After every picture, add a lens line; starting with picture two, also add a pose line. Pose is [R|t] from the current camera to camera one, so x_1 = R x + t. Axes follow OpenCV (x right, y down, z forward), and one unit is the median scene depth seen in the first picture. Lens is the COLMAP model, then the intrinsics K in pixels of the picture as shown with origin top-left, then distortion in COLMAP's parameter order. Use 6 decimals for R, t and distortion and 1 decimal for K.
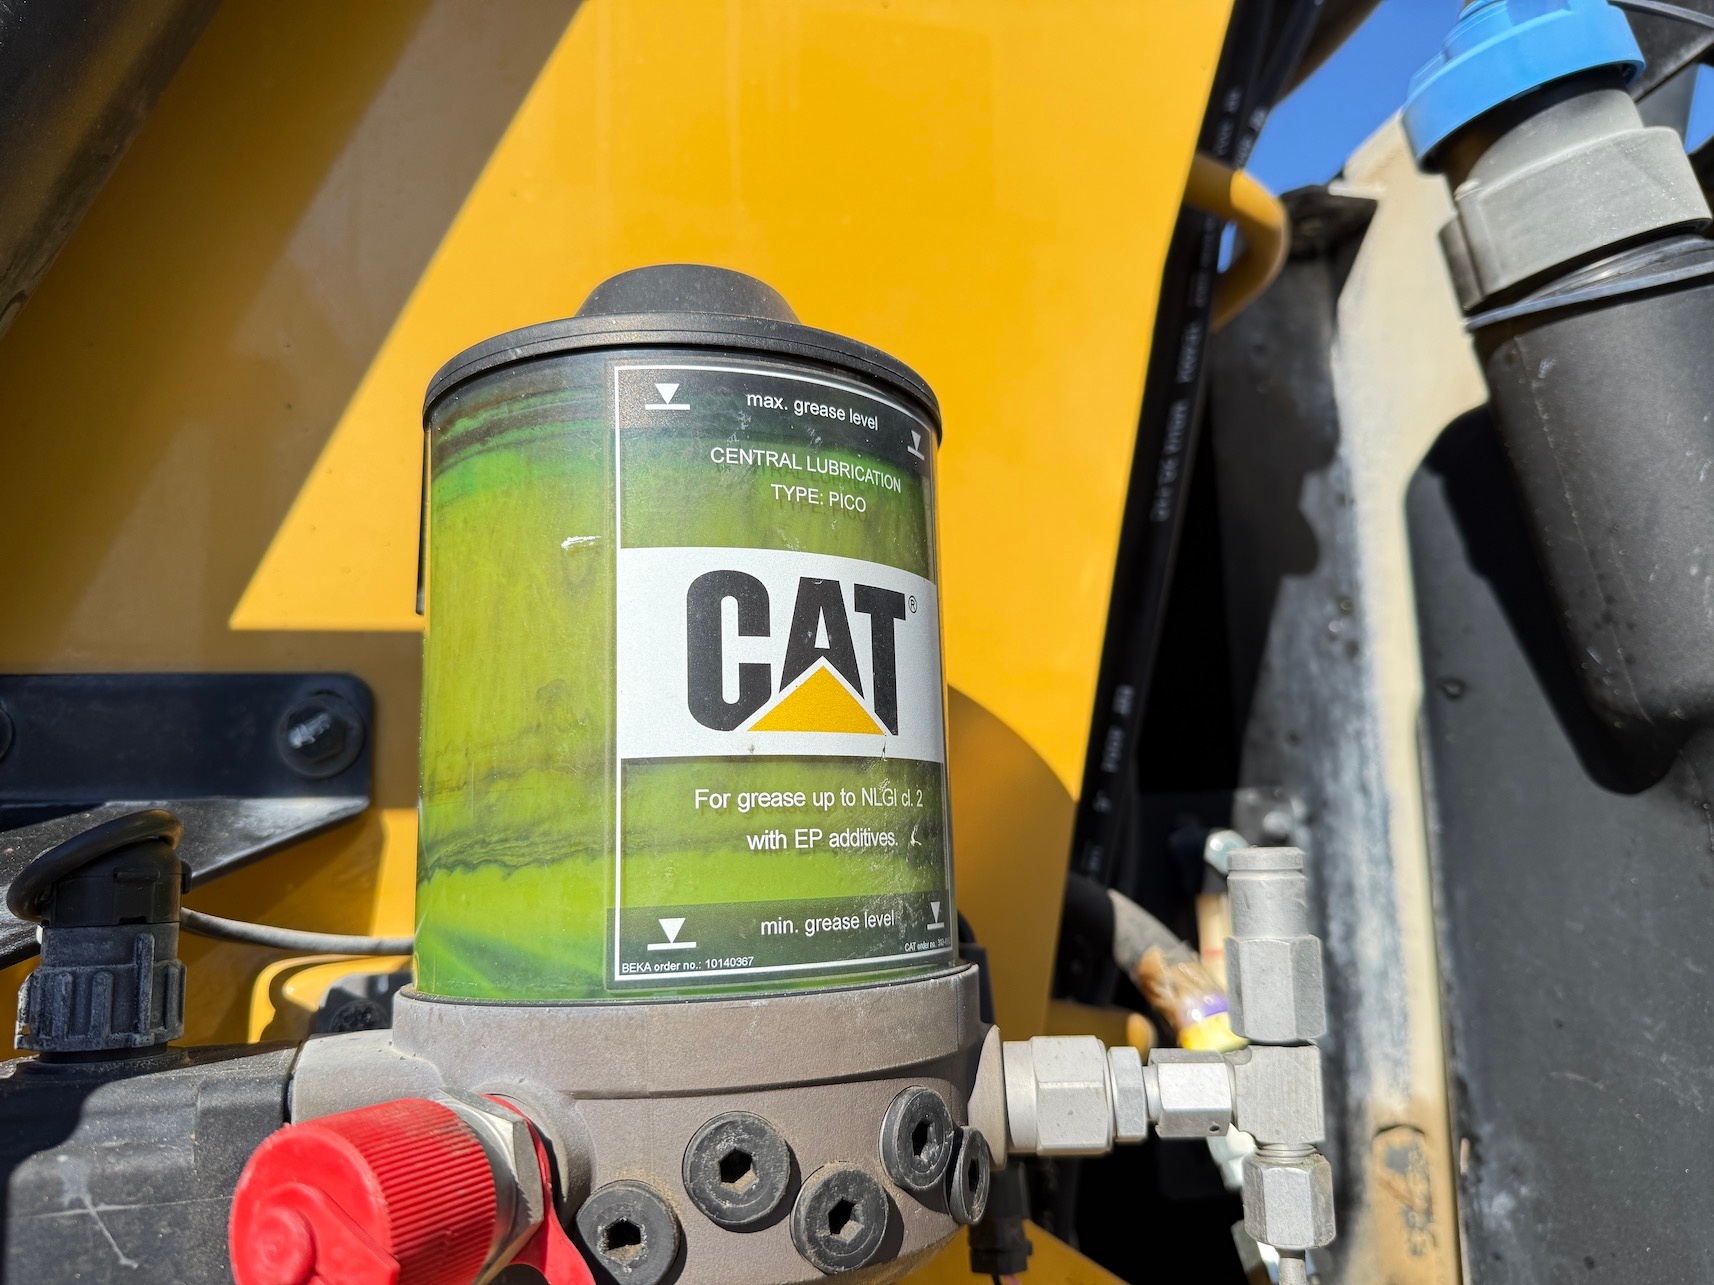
lens RADIAL K [[1209.2, 0, 863.7], [0, 1209.2, 650.5], [0, 0, 1]] dist [0.003318, -0.001256]
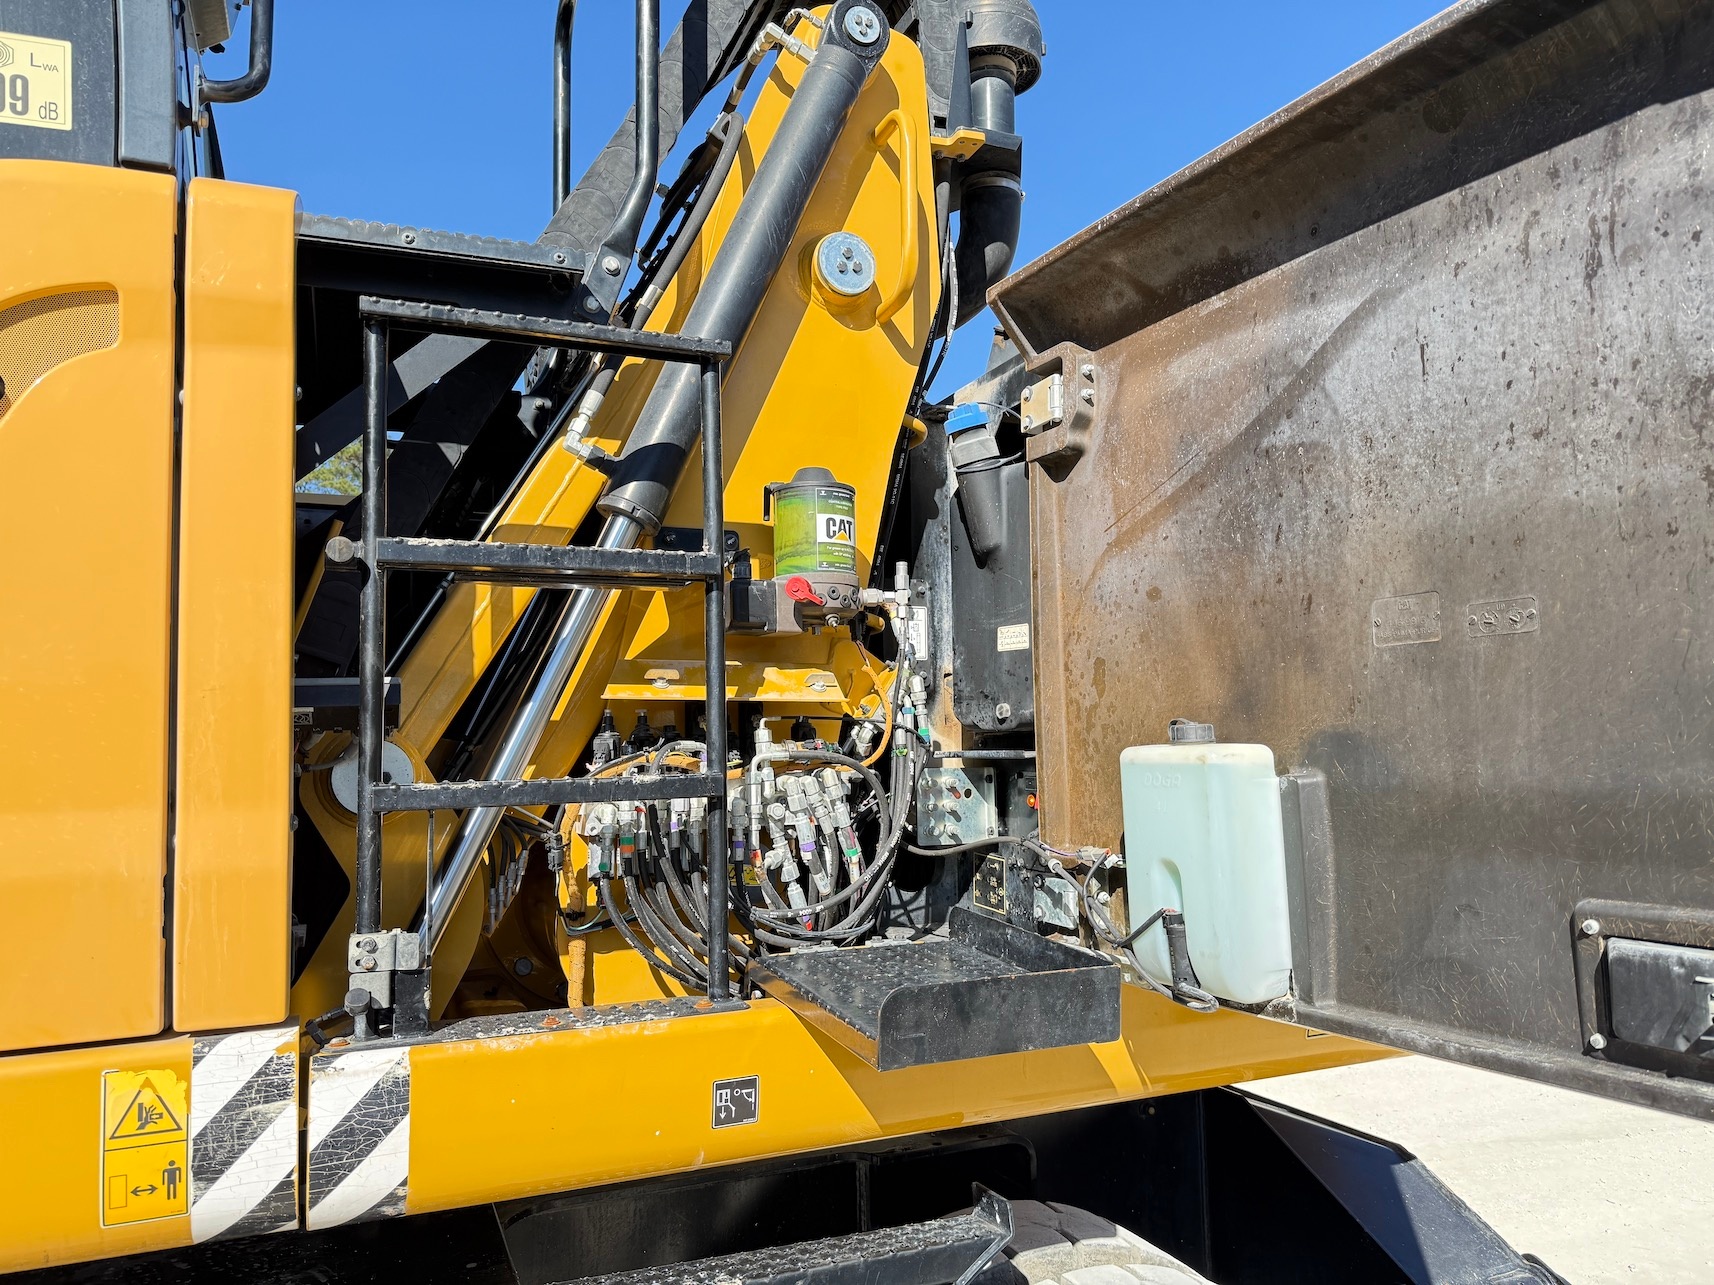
lens RADIAL K [[1193.4, 0, 852.3], [0, 1193.4, 642.7], [0, 0, 1]] dist [0.092500, -0.132898]
pose [[0.980442, 0.025689, 0.195124, -1.348117], [-0.037875, 0.997541, 0.058978, 0.253729], [-0.193129, -0.065215, 0.979004, -6.036006]]
